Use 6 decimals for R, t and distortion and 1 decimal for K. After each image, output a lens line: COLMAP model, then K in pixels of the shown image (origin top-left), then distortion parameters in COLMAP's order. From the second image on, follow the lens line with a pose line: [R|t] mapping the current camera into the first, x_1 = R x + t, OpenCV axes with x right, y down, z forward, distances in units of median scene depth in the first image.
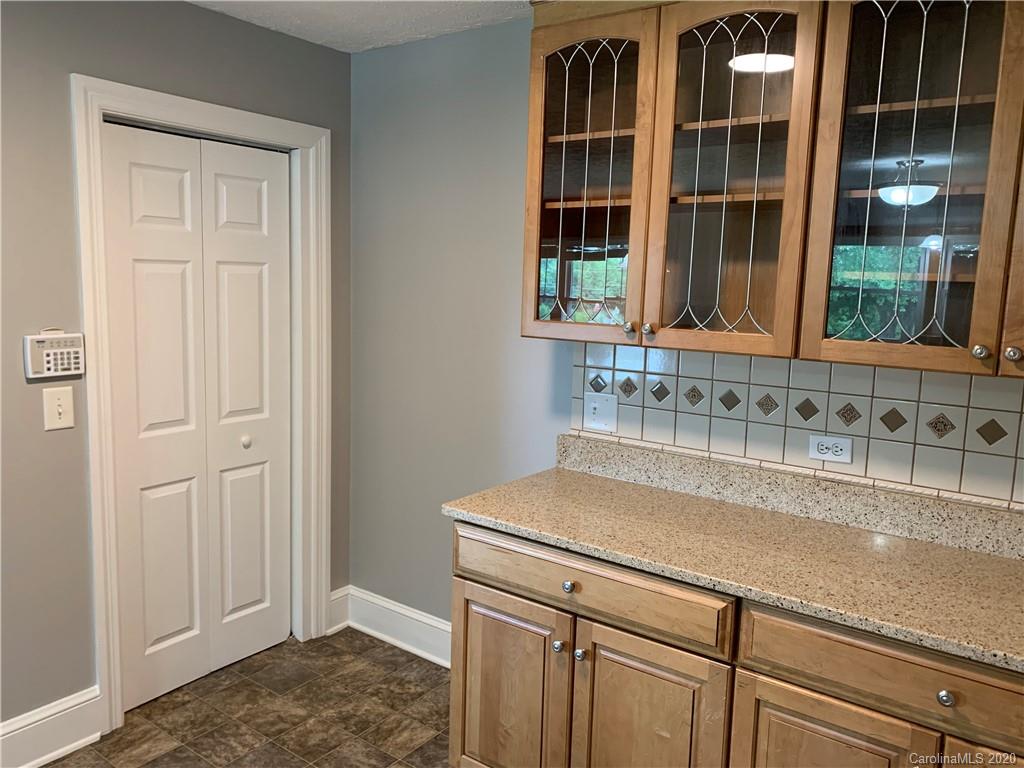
lens RADIAL K [[785.2, 0, 507.0], [0, 785.2, 375.7], [0, 0, 1]] dist [0.041879, -0.063411]
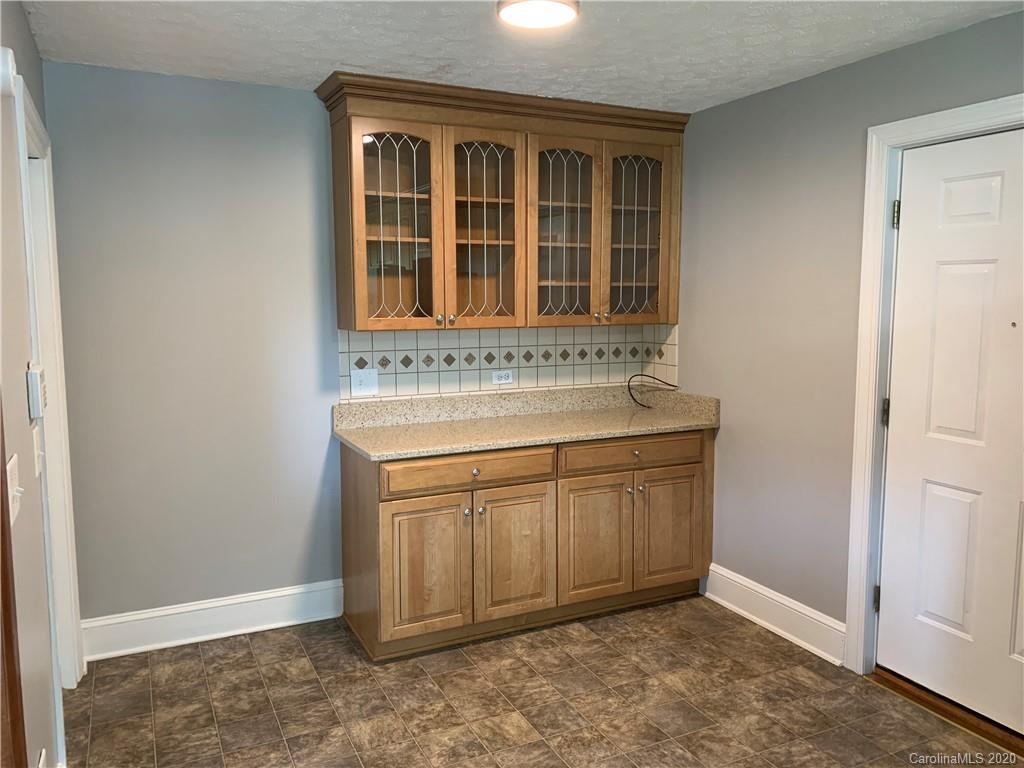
lens RADIAL K [[785.2, 0, 508.8], [0, 785.2, 377.6], [0, 0, 1]] dist [0.041879, -0.063411]
pose [[0.448618, -0.126490, 0.884727, -1.172450], [0.127072, 0.988904, 0.076950, -0.044713], [-0.884644, 0.077903, 0.459713, 0.135715]]
